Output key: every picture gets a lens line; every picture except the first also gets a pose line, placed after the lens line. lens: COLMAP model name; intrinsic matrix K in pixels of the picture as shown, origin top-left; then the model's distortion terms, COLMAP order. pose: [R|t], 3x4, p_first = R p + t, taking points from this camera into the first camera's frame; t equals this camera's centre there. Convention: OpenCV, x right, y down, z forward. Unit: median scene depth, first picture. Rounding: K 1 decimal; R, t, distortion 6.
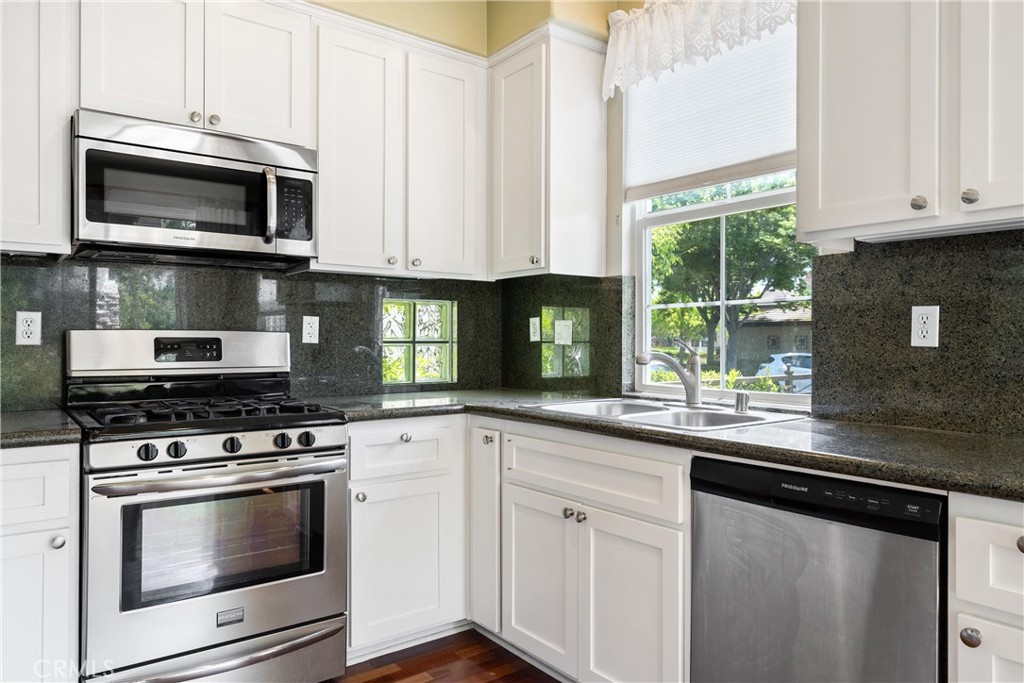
lens RADIAL K [[675.6, 0, 530.6], [0, 675.6, 338.3], [0, 0, 1]] dist [0.013270, -0.003233]
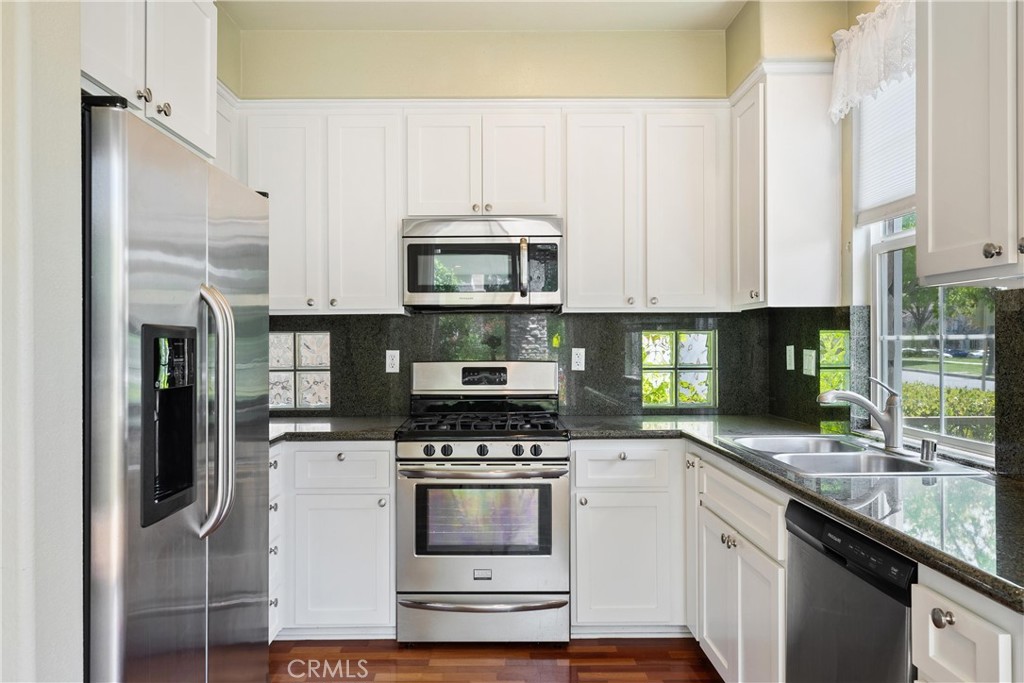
lens RADIAL K [[722.2, 0, 508.3], [0, 722.2, 342.4], [0, 0, 1]] dist [0.007951, 0.004729]
pose [[0.794936, -0.007063, -0.606653, 0.424603], [0.009618, 0.999953, 0.000960, -0.053729], [0.606618, -0.006598, 0.794966, -0.115450]]
